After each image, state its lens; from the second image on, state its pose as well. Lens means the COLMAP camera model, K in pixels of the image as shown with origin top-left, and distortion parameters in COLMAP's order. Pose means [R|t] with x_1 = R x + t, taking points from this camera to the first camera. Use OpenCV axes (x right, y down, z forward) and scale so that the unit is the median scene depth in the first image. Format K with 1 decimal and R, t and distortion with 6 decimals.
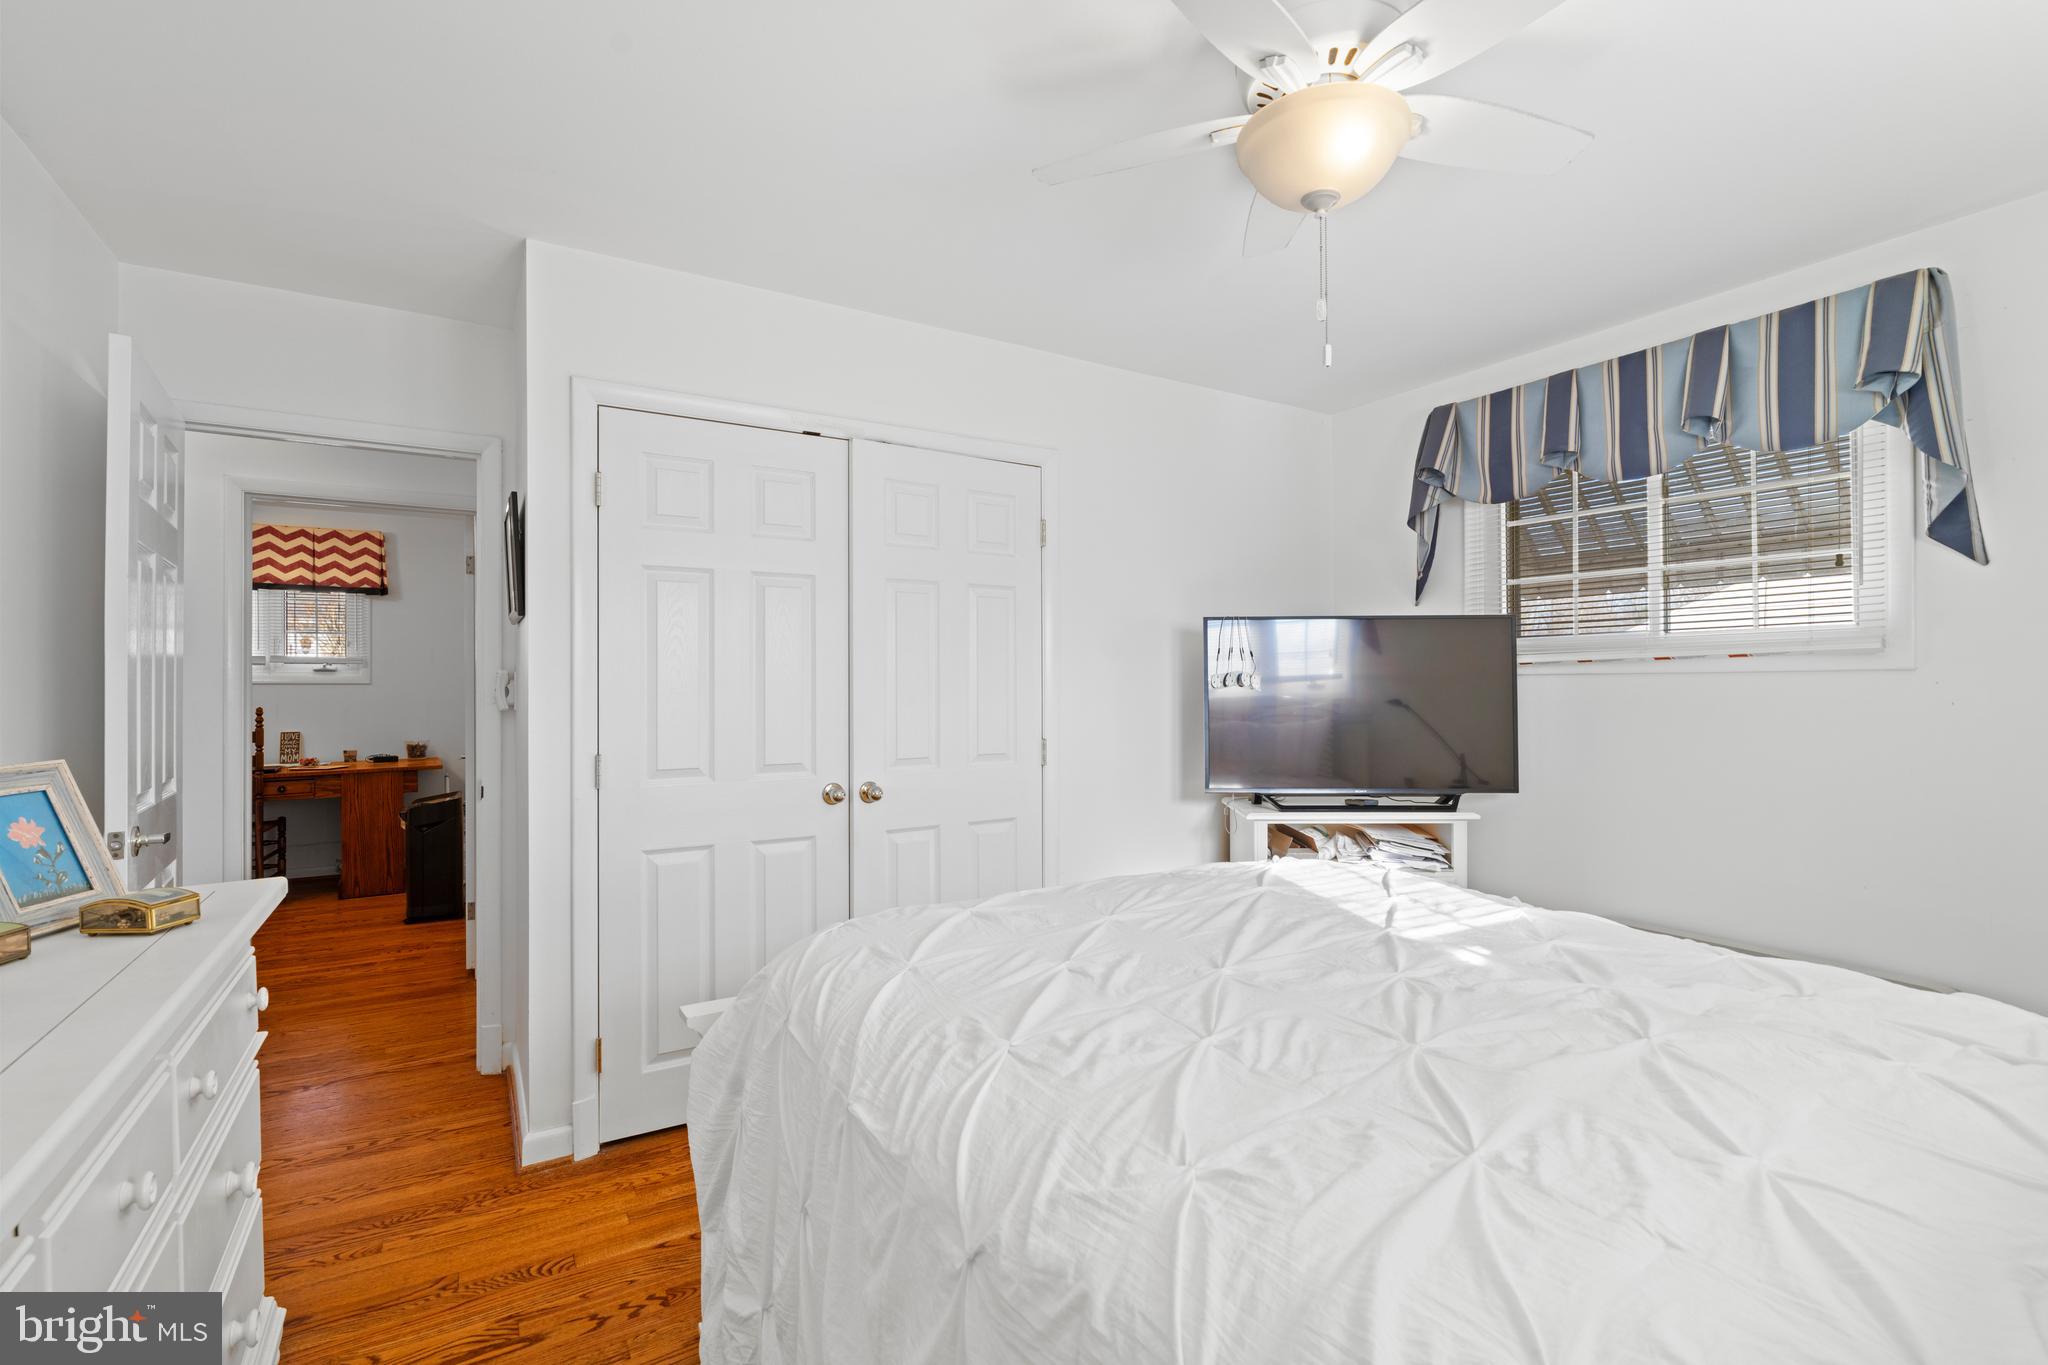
lens RADIAL K [[931.7, 0, 1029.6], [0, 931.7, 679.3], [0, 0, 1]] dist [-0.004261, 0.000017]
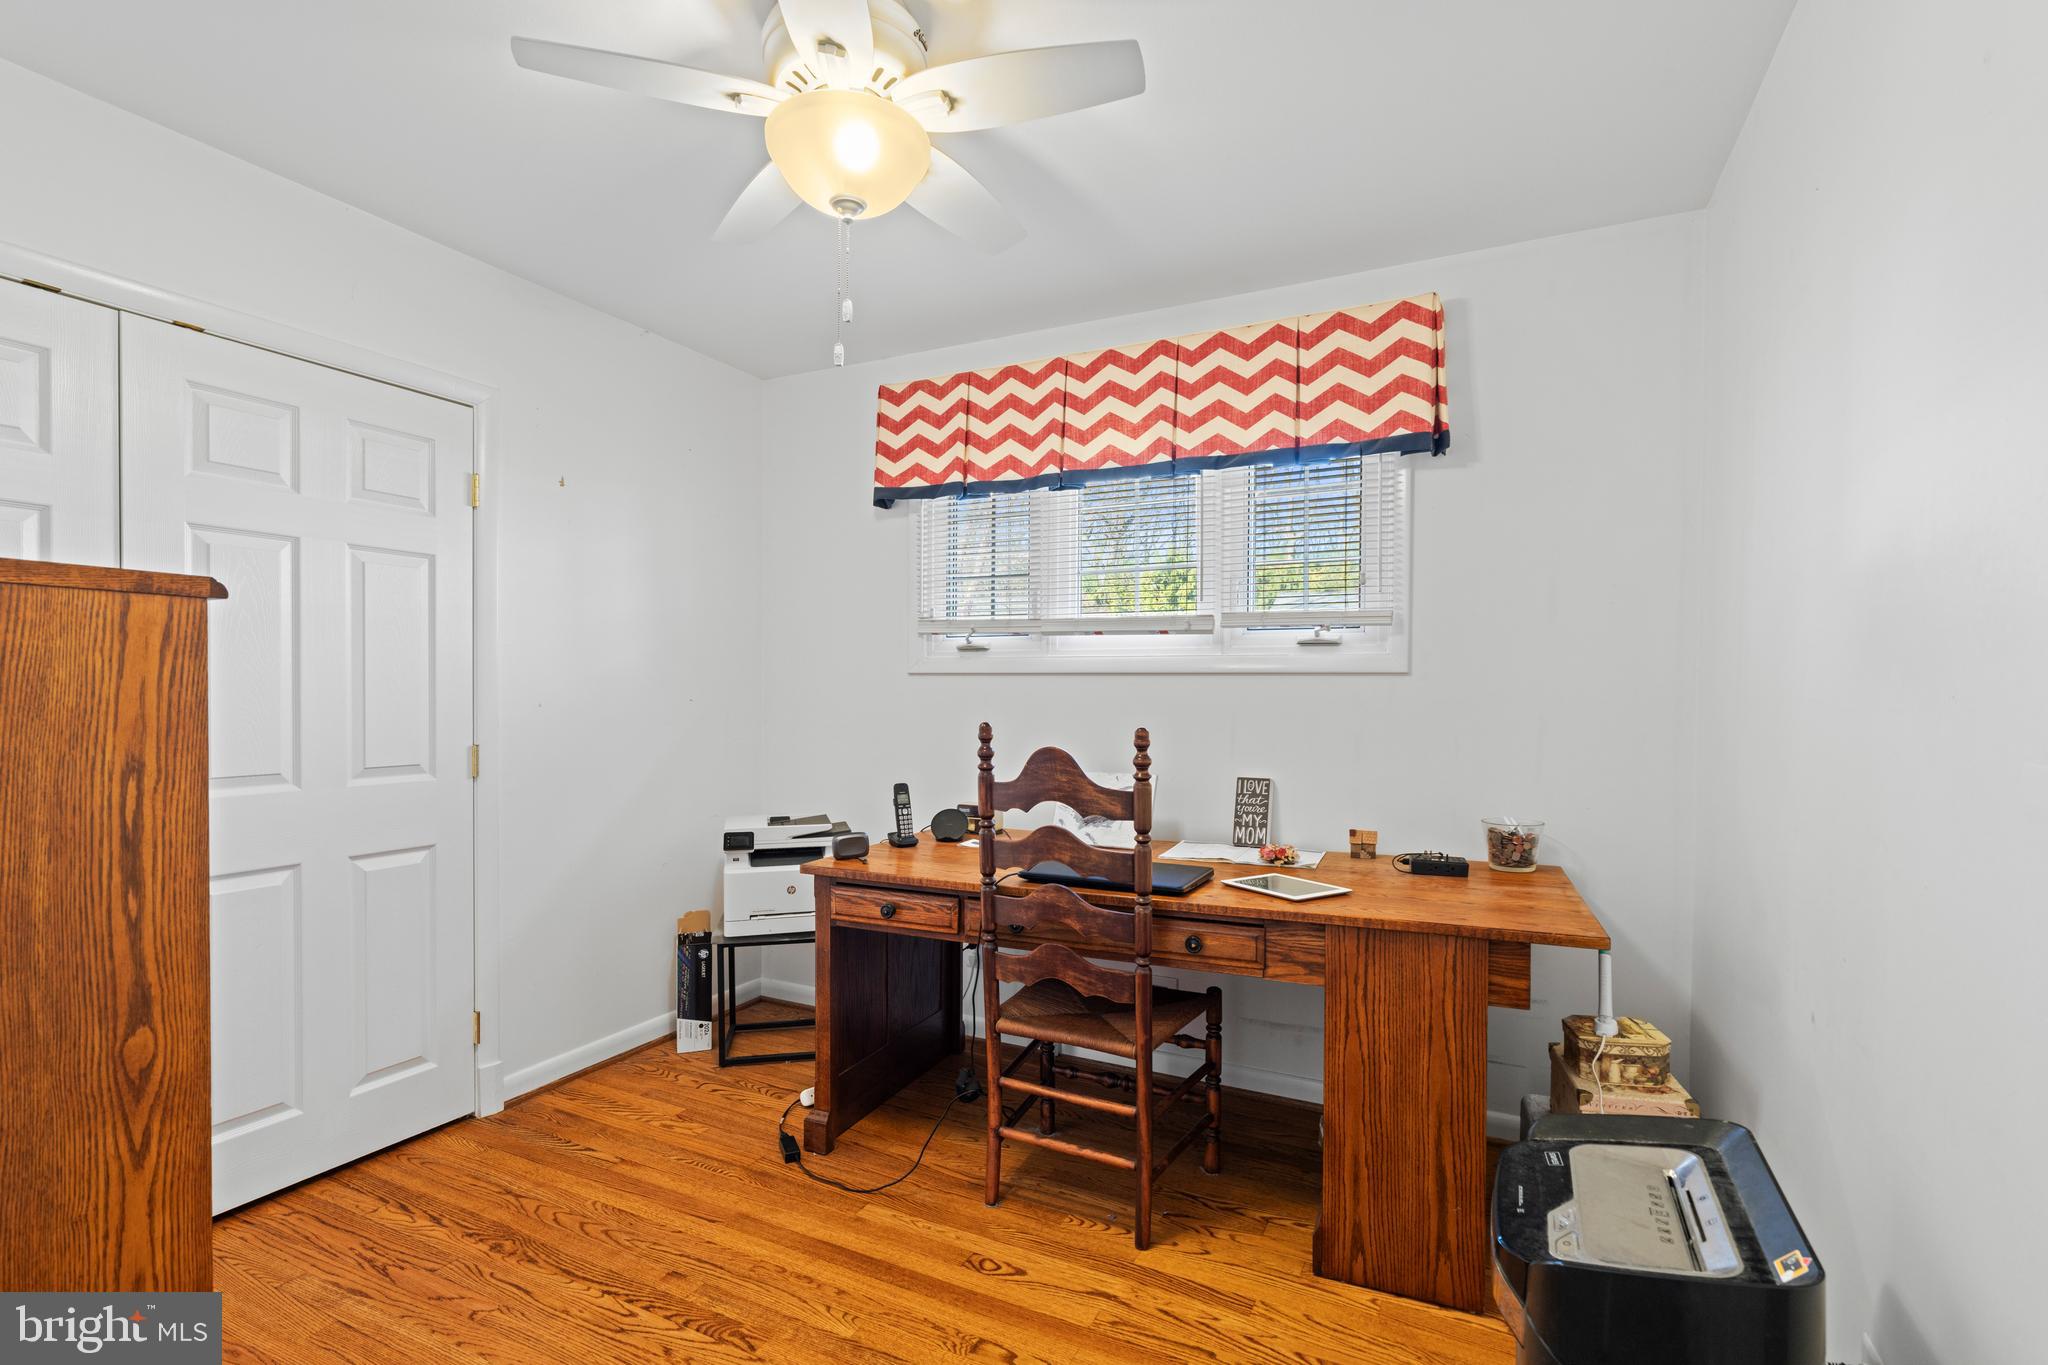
lens RADIAL K [[931.7, 0, 1033.7], [0, 931.7, 683.5], [0, 0, 1]] dist [-0.004261, 0.000017]
pose [[0.525522, 0.012872, -0.850683, -0.456448], [-0.009979, 0.999910, 0.008965, 0.007301], [0.850721, 0.003778, 0.525603, 0.657983]]
